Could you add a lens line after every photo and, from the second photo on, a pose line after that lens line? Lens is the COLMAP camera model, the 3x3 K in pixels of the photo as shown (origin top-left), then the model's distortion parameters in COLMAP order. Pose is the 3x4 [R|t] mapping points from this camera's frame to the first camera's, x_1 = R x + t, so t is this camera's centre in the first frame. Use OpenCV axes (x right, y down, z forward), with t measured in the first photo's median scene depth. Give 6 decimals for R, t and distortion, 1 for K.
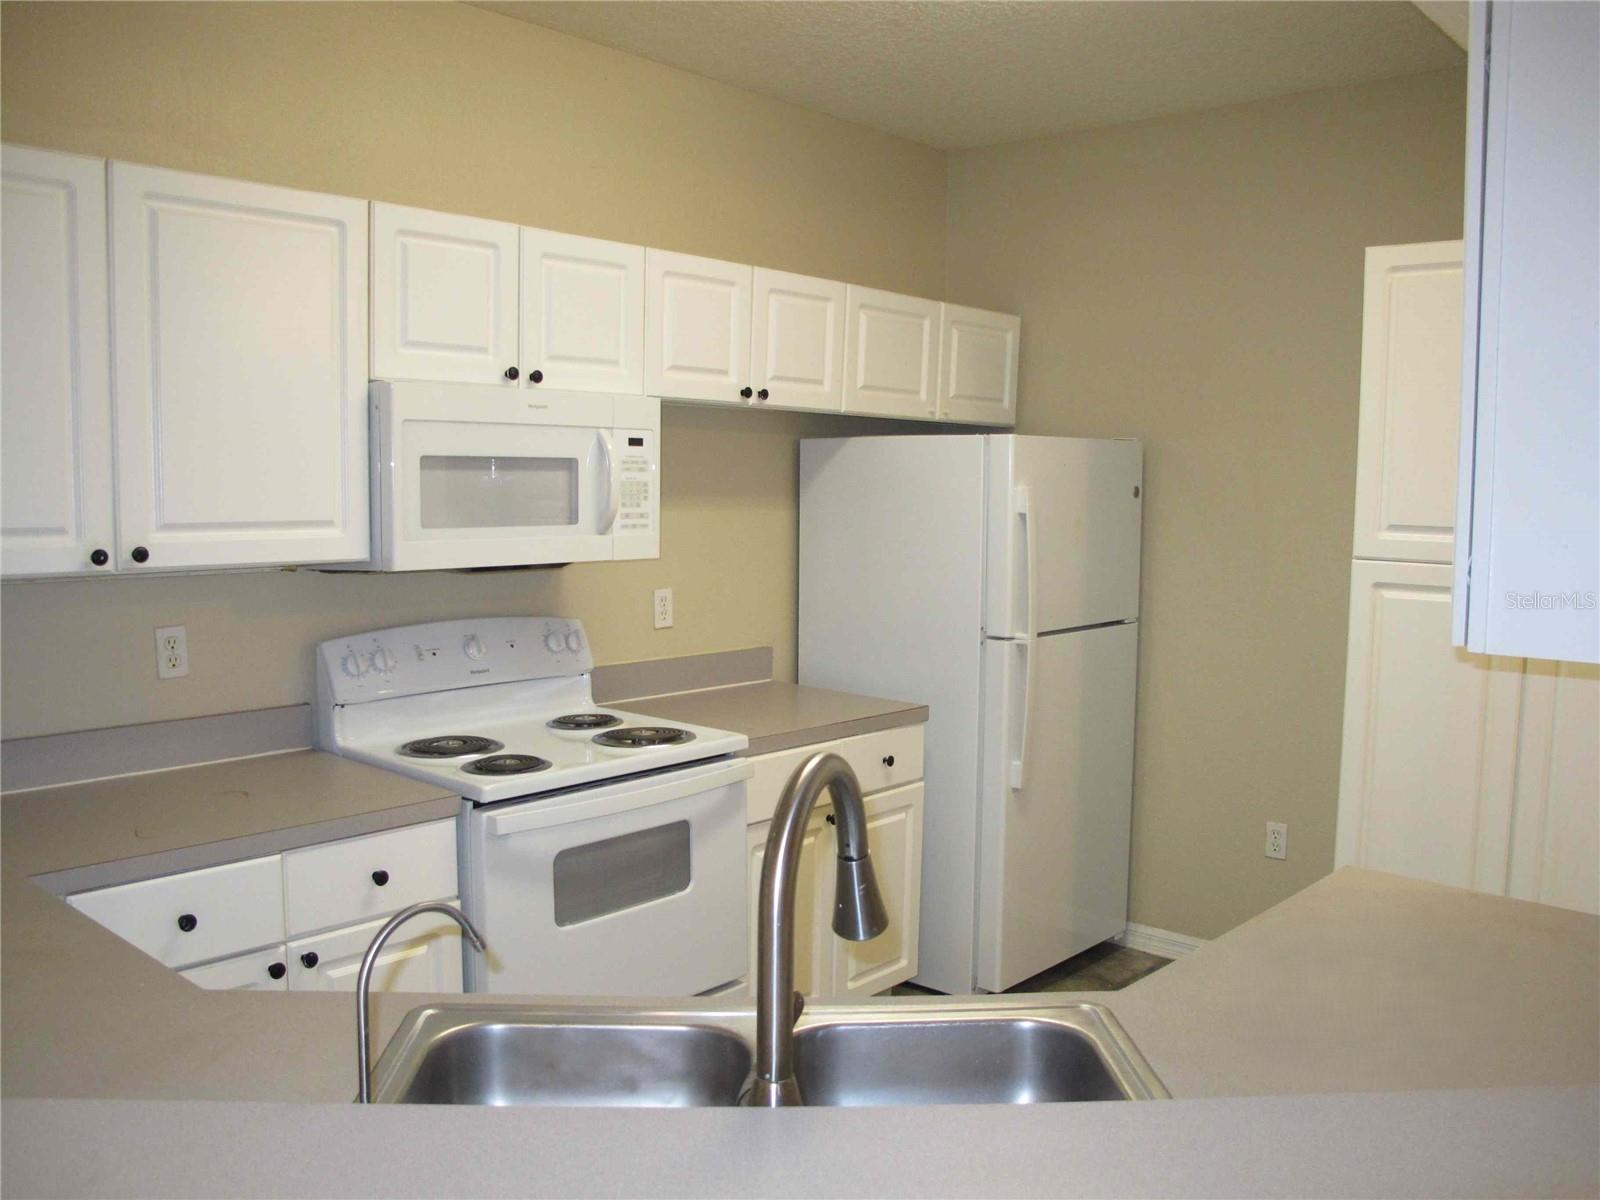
lens RADIAL K [[1351.0, 0, 799.5], [0, 1351.0, 602.1], [0, 0, 1]] dist [-0.091327, -0.008750]
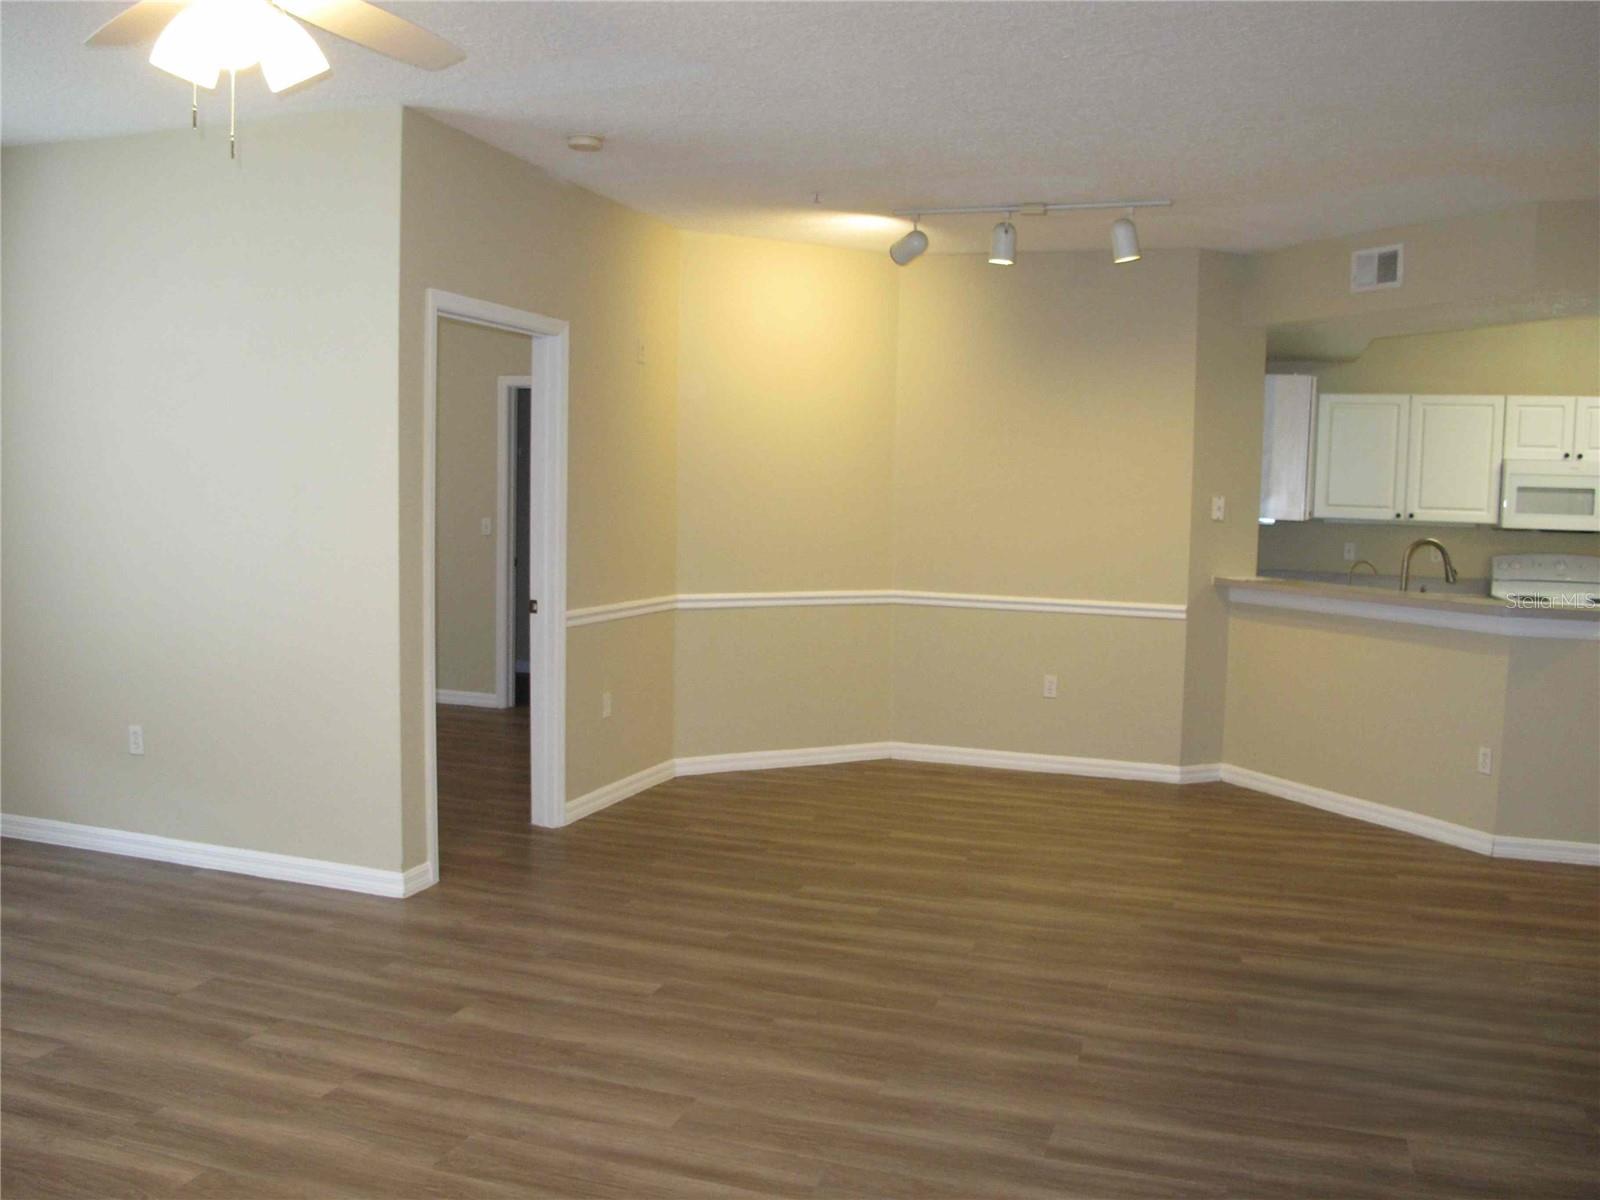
lens RADIAL K [[1351.0, 0, 800.6], [0, 1351.0, 602.0], [0, 0, 1]] dist [-0.091327, -0.008750]
pose [[0.396593, 0.082324, -0.914296, 1.644803], [-0.099176, 0.993984, 0.046479, 0.149318], [0.912622, 0.072243, 0.402371, -1.437733]]
